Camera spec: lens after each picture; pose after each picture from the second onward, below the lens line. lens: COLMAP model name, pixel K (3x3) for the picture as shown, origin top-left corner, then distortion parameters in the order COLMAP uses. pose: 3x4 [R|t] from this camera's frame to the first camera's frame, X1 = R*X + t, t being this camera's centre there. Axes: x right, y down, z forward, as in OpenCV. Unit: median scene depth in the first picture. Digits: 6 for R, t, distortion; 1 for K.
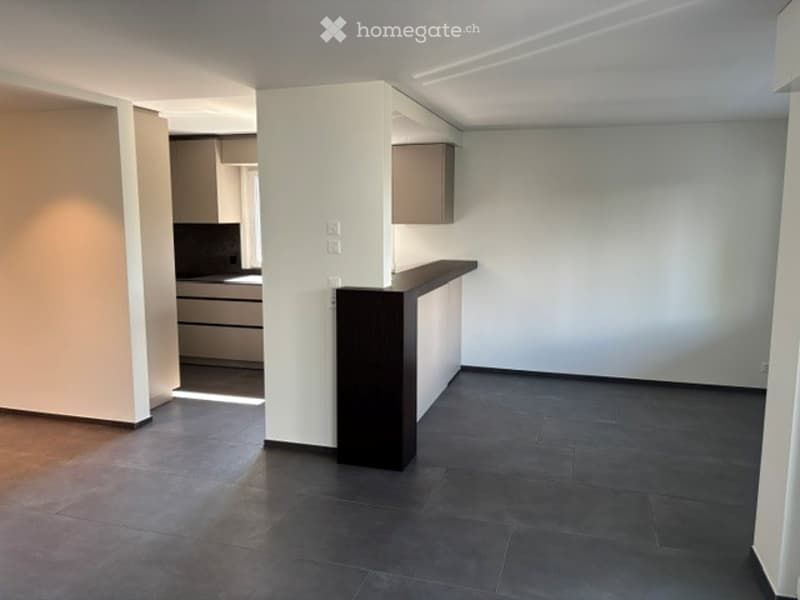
lens RADIAL K [[610.8, 0, 399.7], [0, 610.8, 295.8], [0, 0, 1]] dist [0.030605, -0.032143]
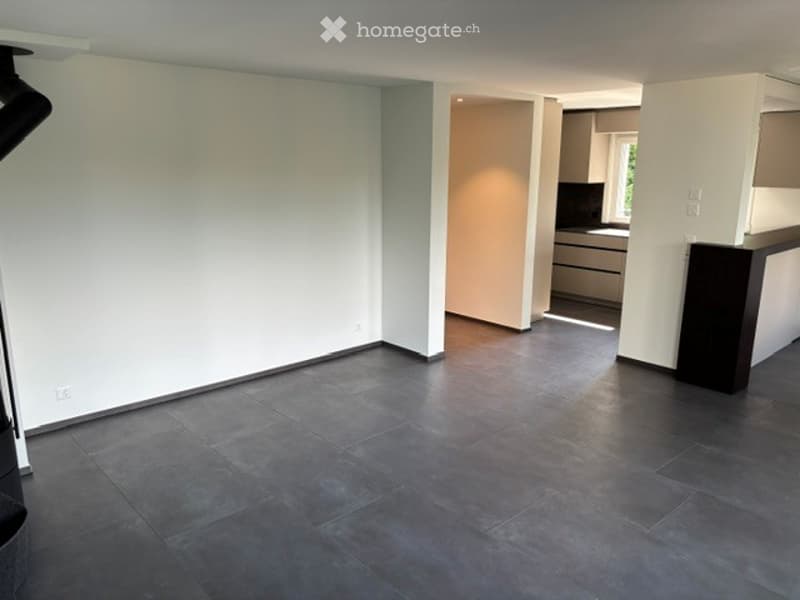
lens RADIAL K [[610.8, 0, 398.8], [0, 610.8, 302.0], [0, 0, 1]] dist [0.030605, -0.032143]
pose [[0.860596, 0.118452, -0.495322, 0.014817], [-0.072812, 0.991202, 0.110530, 0.009782], [0.504057, -0.059056, 0.861649, -0.342464]]
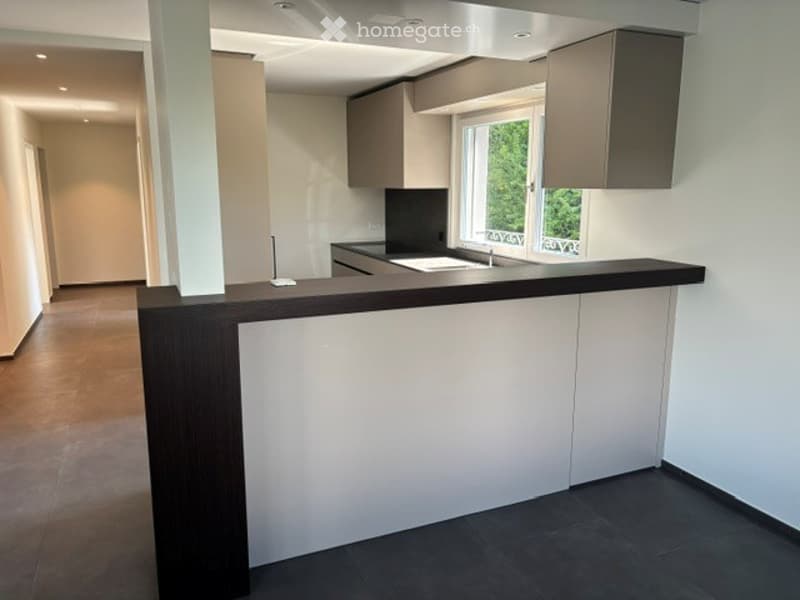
lens RADIAL K [[610.8, 0, 396.9], [0, 610.8, 301.5], [0, 0, 1]] dist [0.030605, -0.032143]
pose [[0.638741, 0.141453, -0.756307, 0.459684], [-0.097962, 0.989907, 0.102409, -0.073258], [0.763160, 0.008676, 0.646151, 0.657695]]
